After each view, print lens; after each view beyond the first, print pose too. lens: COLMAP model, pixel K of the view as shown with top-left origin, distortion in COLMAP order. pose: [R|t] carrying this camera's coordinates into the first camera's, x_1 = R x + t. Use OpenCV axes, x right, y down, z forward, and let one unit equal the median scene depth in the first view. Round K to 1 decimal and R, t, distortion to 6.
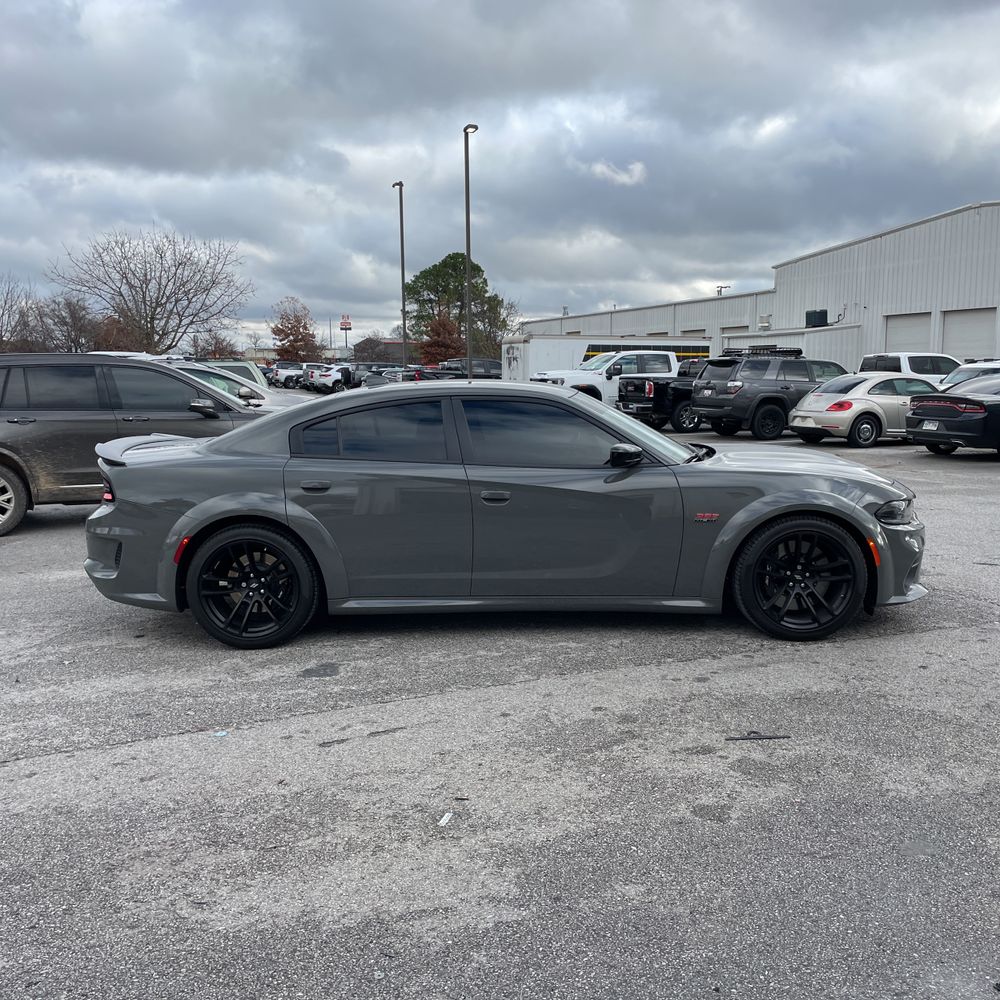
lens RADIAL K [[984.7, 0, 500.1], [0, 984.7, 512.3], [0, 0, 1]] dist [0.102975, -0.139476]
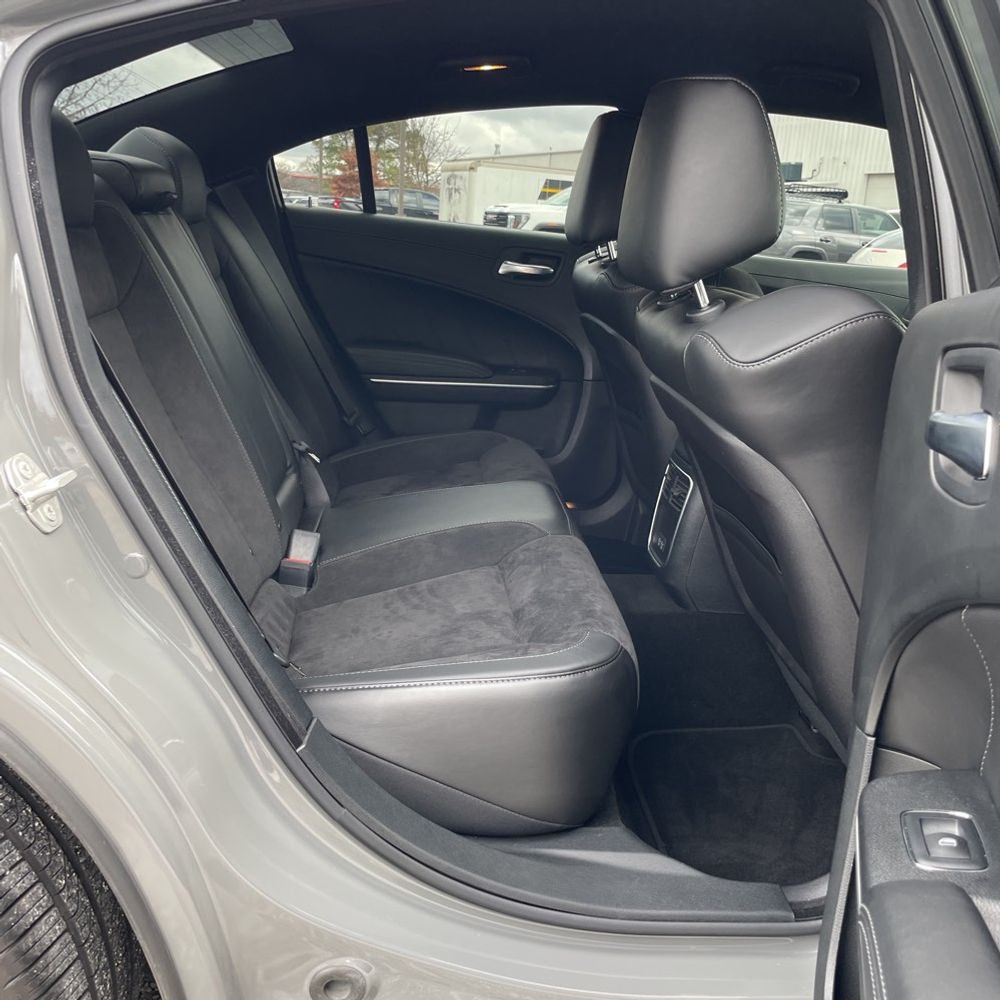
lens RADIAL K [[998.6, 0, 497.8], [0, 998.6, 502.2], [0, 0, 1]] dist [0.092370, -0.121006]
pose [[0.994644, 0.041738, 0.094556, -0.034127], [-0.053697, 0.990360, 0.127687, -0.009850], [-0.088315, -0.132080, 0.987297, 0.219453]]
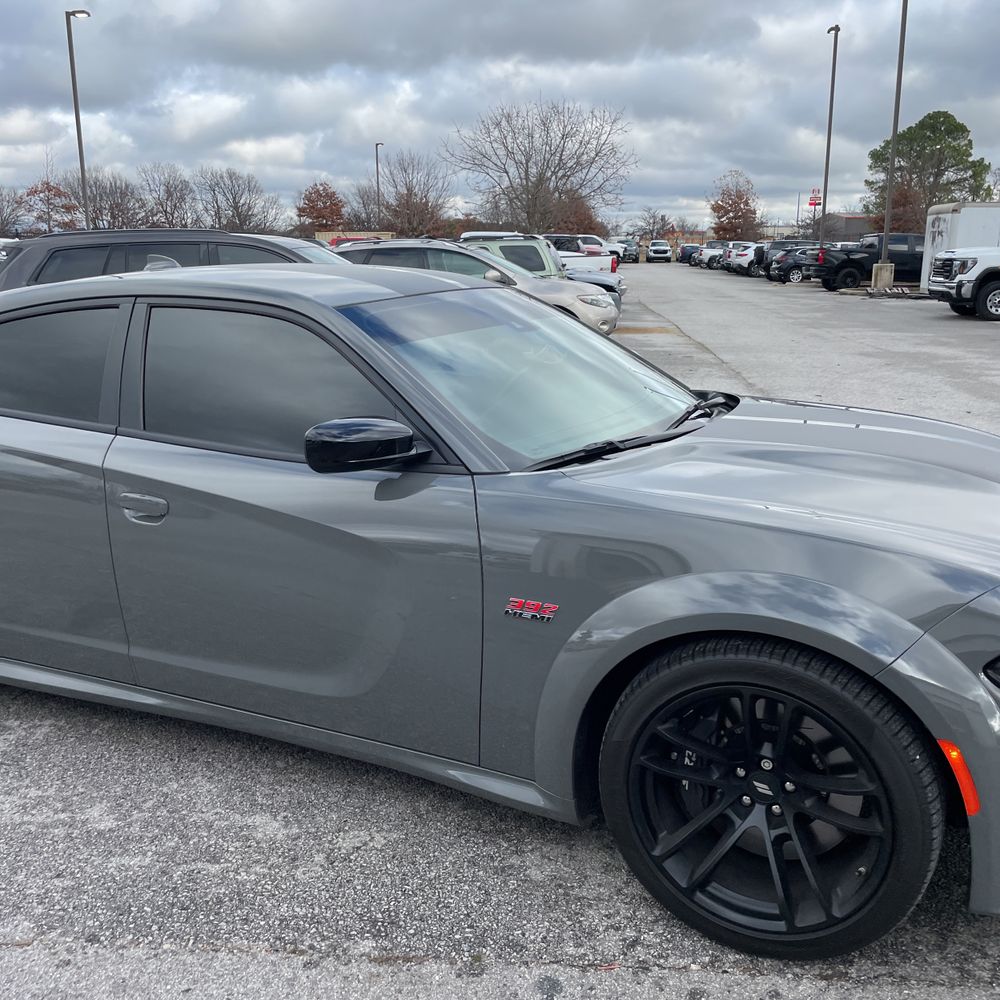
lens RADIAL K [[987.8, 0, 517.2], [0, 987.8, 492.0], [0, 0, 1]] dist [0.088307, -0.119825]
pose [[0.909280, 0.099402, -0.404139, 0.091578], [-0.060056, 0.992234, 0.108929, -0.022215], [0.411828, -0.074776, 0.908188, 0.156194]]
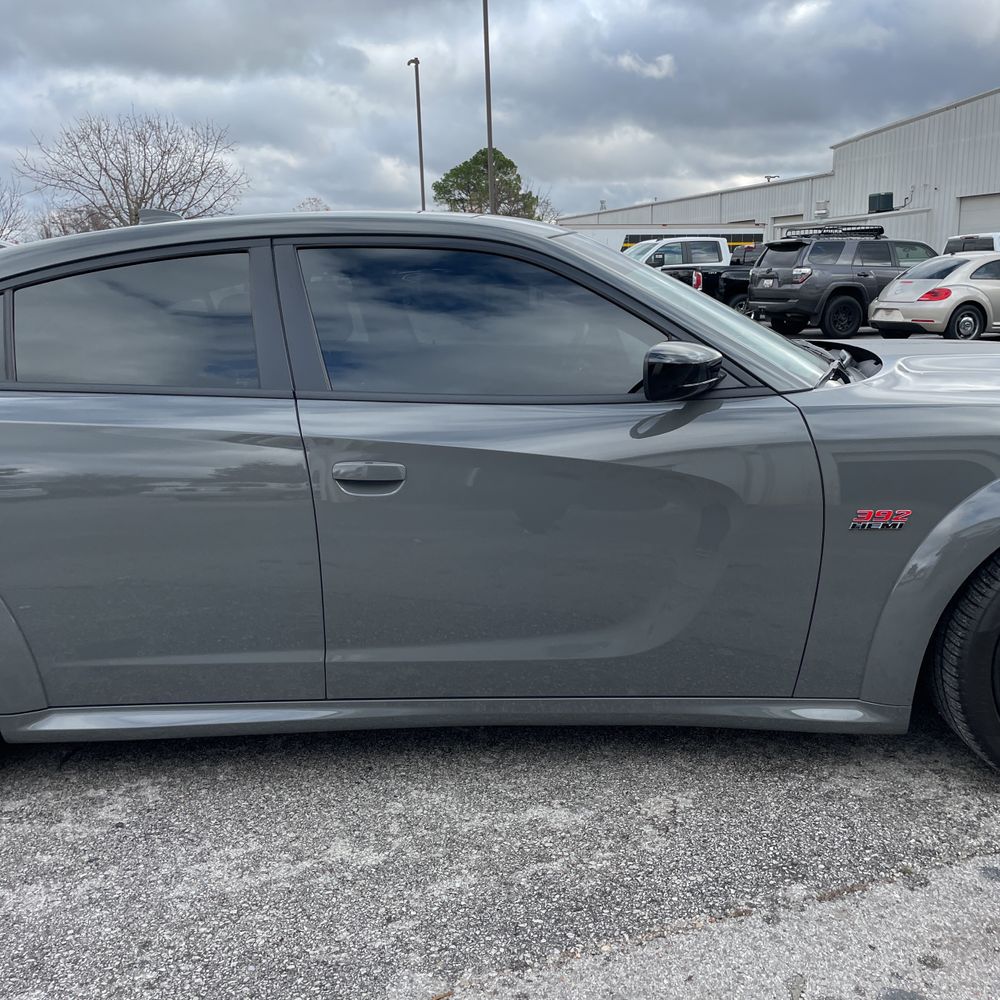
lens RADIAL K [[998.3, 0, 510.2], [0, 998.3, 493.4], [0, 0, 1]] dist [0.074069, -0.086063]
pose [[0.999444, -0.013959, -0.030265, 0.016957], [0.016120, 0.997246, 0.072386, -0.009536], [0.029172, -0.072834, 0.996917, 0.144706]]
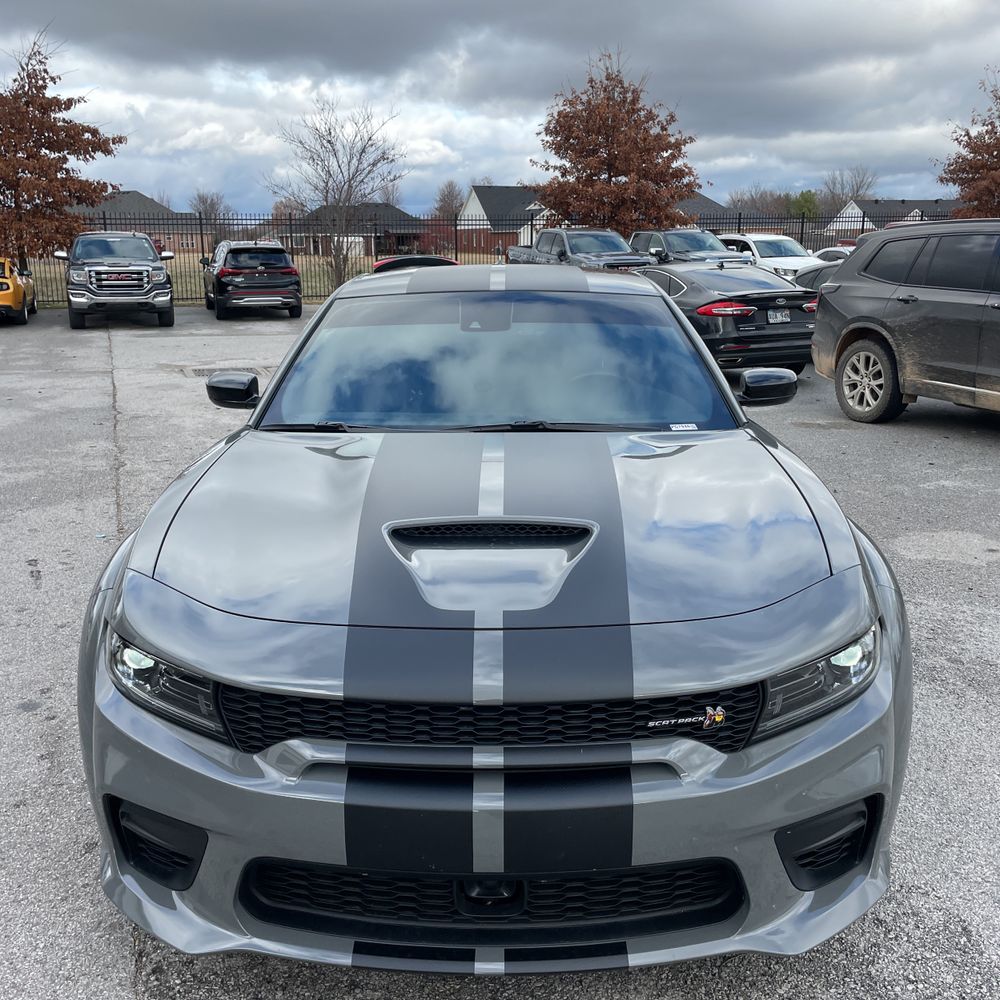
lens RADIAL K [[1002.3, 0, 501.2], [0, 1002.3, 494.2], [0, 0, 1]] dist [0.087456, -0.115714]
pose [[0.010816, 0.250424, -0.968076, 0.193536], [-0.137949, 0.959249, 0.246600, -0.044452], [0.990380, 0.130878, 0.044921, 0.284312]]
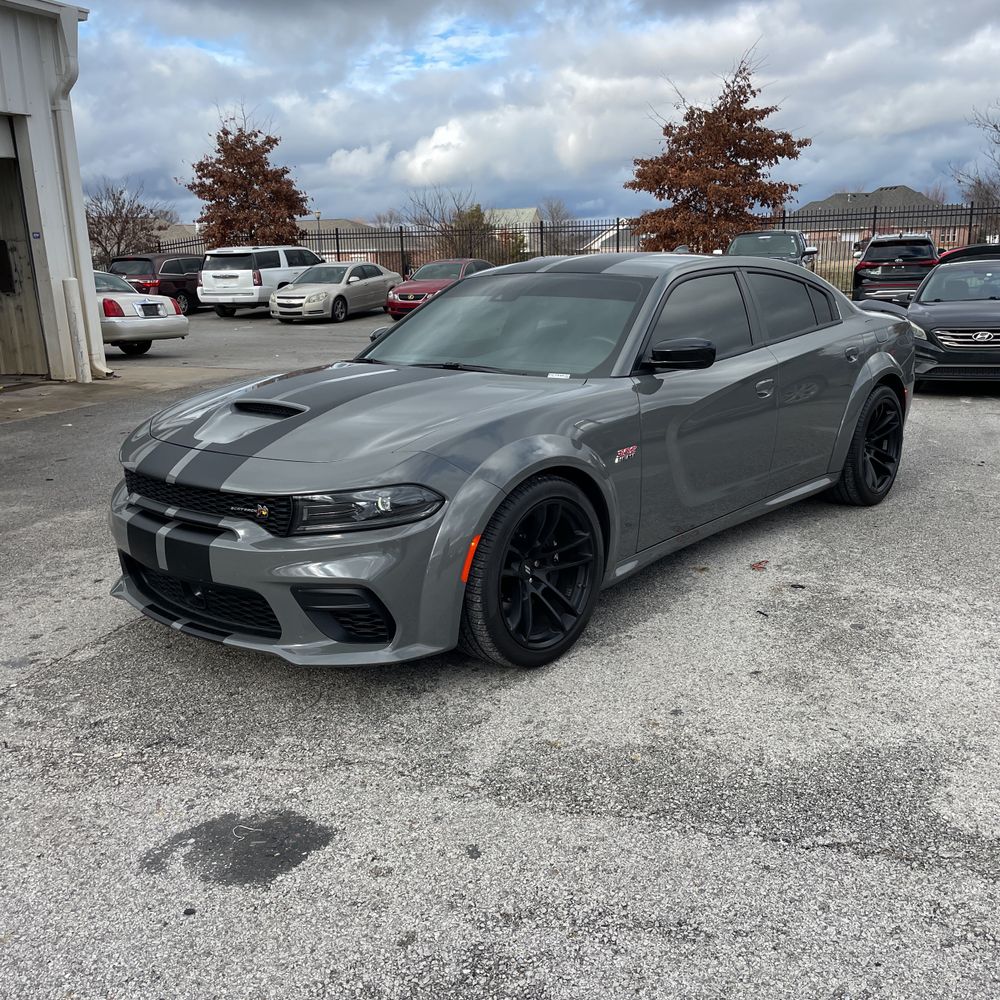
lens RADIAL K [[985.5, 0, 500.6], [0, 985.5, 500.9], [0, 0, 1]] dist [0.106650, -0.132319]
pose [[-0.632832, 0.213632, -0.744234, 0.201830], [-0.078201, 0.938635, 0.335930, -0.061013], [0.770330, 0.270787, -0.577292, 0.419326]]
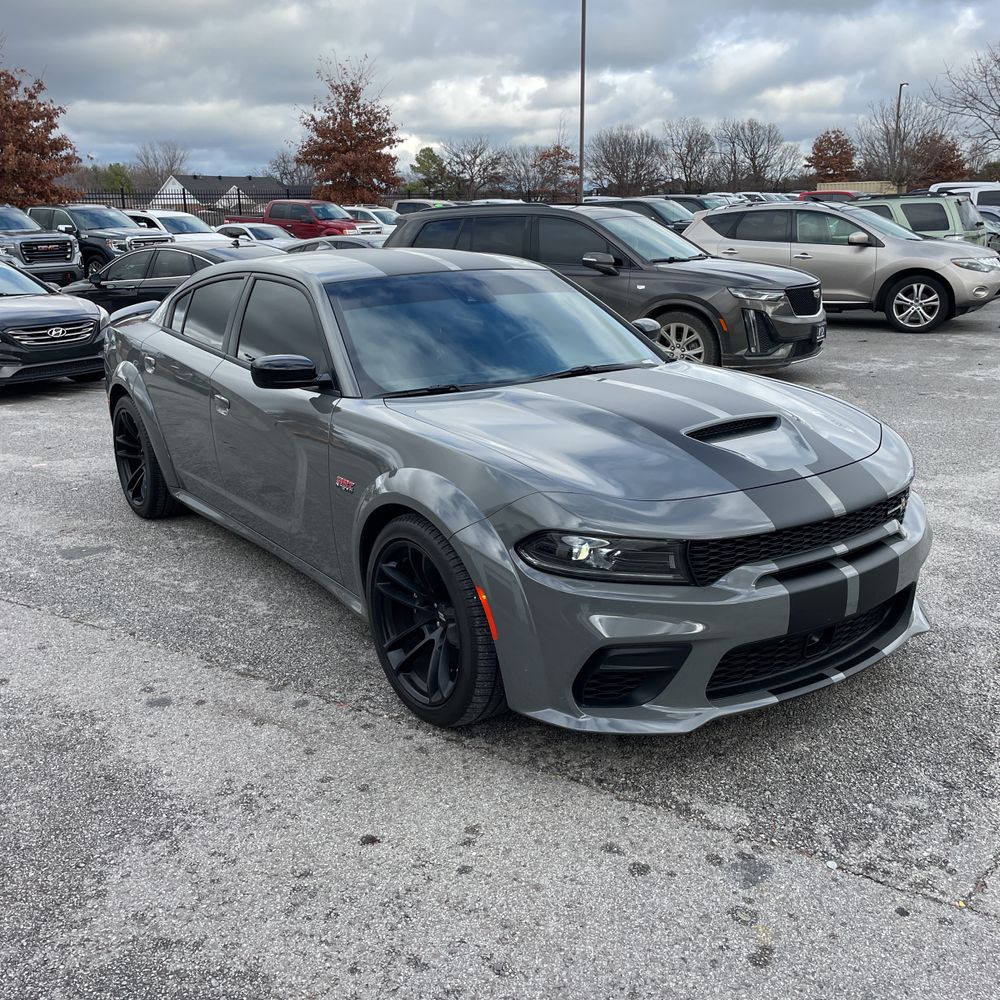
lens RADIAL K [[993.5, 0, 501.6], [0, 993.5, 497.9], [0, 0, 1]] dist [0.077884, -0.104590]
pose [[0.594559, 0.222076, -0.772776, 0.194606], [-0.105454, 0.974337, 0.198865, -0.031798], [0.797107, -0.036744, 0.602719, 0.171789]]
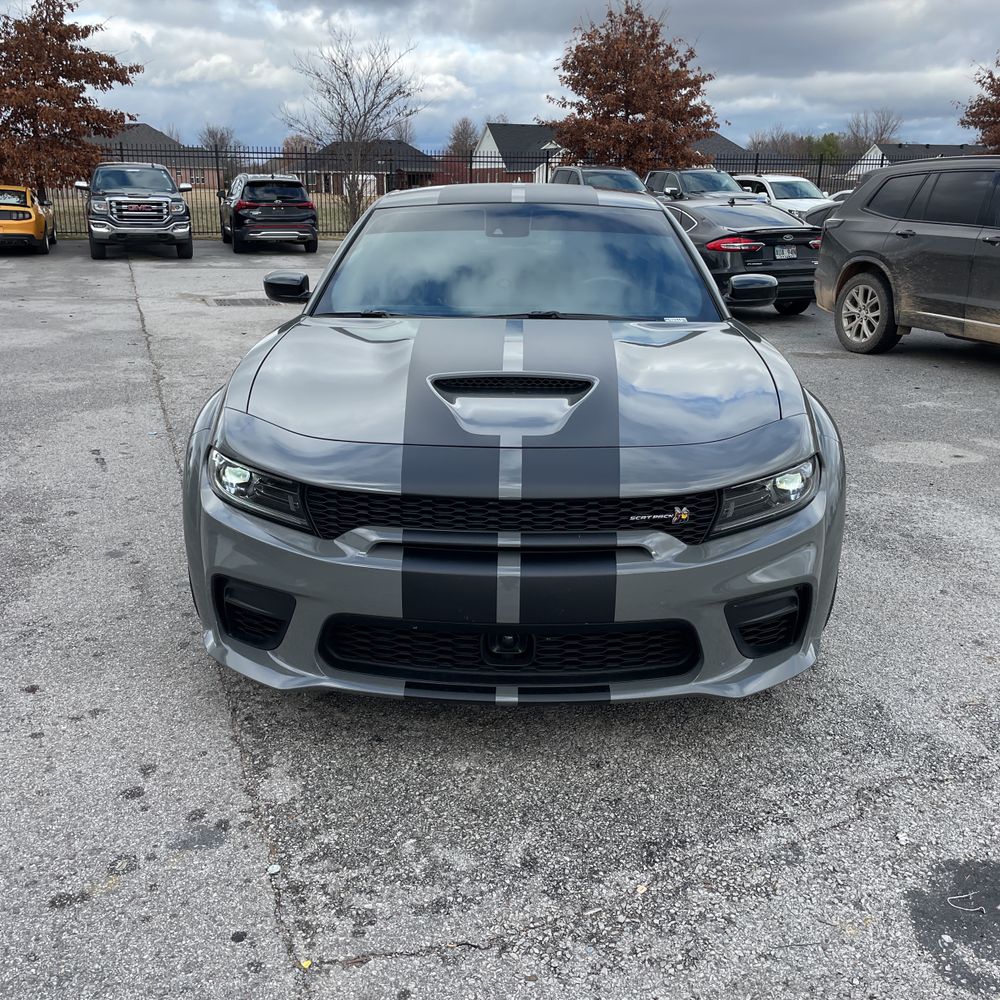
lens RADIAL K [[998.6, 0, 497.8], [0, 998.6, 502.2], [0, 0, 1]] dist [0.092370, -0.121006]
pose [[-0.005985, 0.310415, -0.950582, 0.221603], [-0.152599, 0.939182, 0.307653, -0.040435], [0.988270, 0.146899, 0.041748, 0.283418]]
